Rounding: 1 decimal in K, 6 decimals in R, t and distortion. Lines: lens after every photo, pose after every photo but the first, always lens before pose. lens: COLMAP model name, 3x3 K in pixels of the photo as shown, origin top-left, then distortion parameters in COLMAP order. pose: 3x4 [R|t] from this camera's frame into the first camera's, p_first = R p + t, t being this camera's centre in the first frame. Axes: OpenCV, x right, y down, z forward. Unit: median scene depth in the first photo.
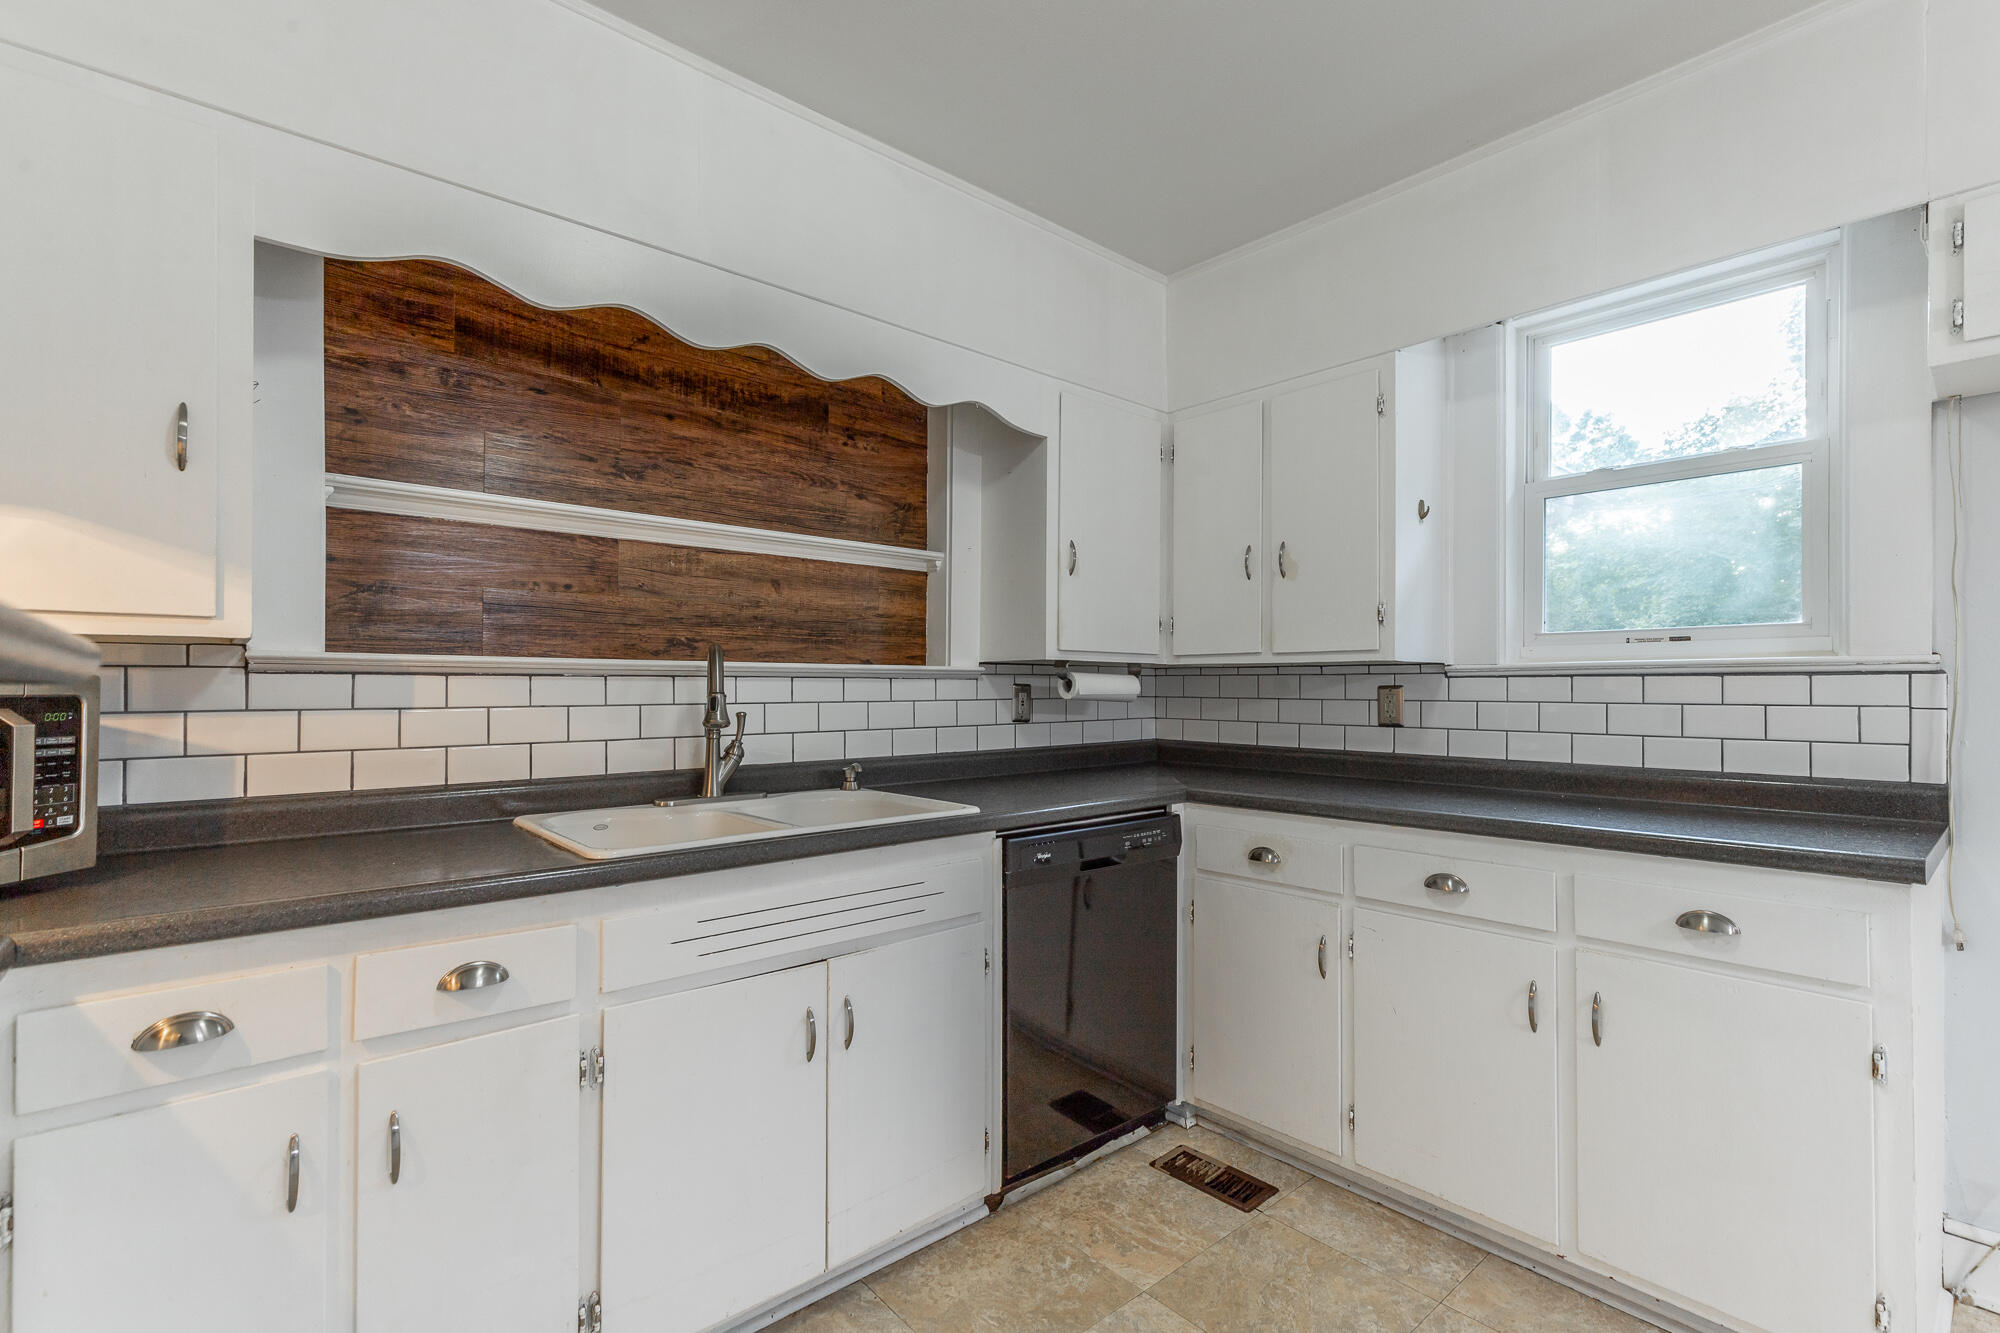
lens RADIAL K [[911.9, 0, 999.6], [0, 911.9, 675.5], [0, 0, 1]] dist [0.013557, -0.000140]
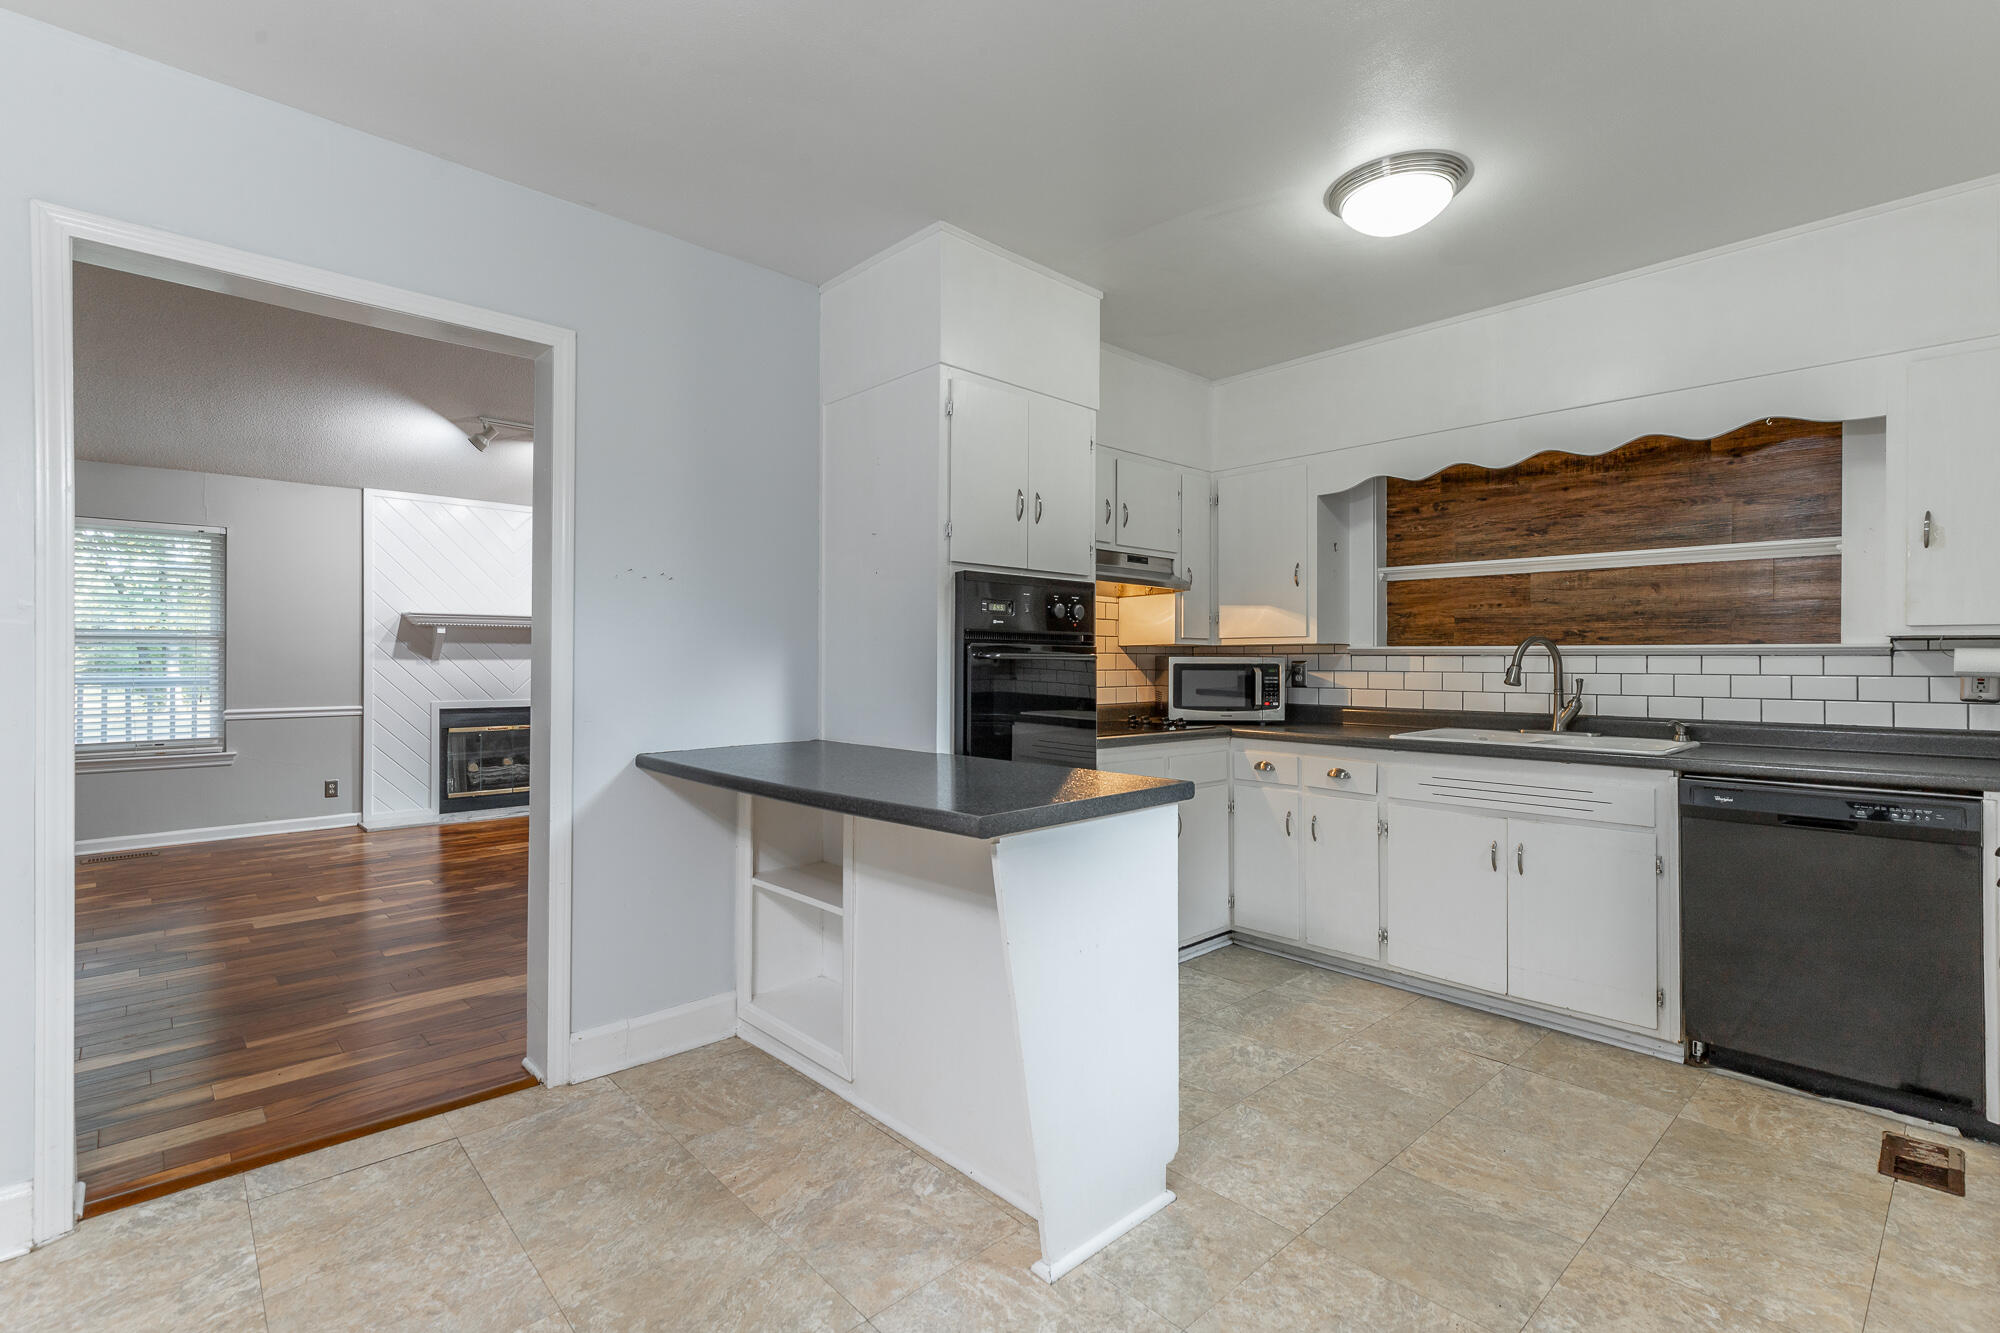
lens RADIAL K [[911.9, 0, 999.5], [0, 911.9, 662.0], [0, 0, 1]] dist [0.013557, -0.000140]
pose [[0.029668, -0.000698, -0.999560, 1.199301], [0.006247, 0.999980, -0.000513, 0.006862], [0.999540, -0.006229, 0.029671, -0.012701]]
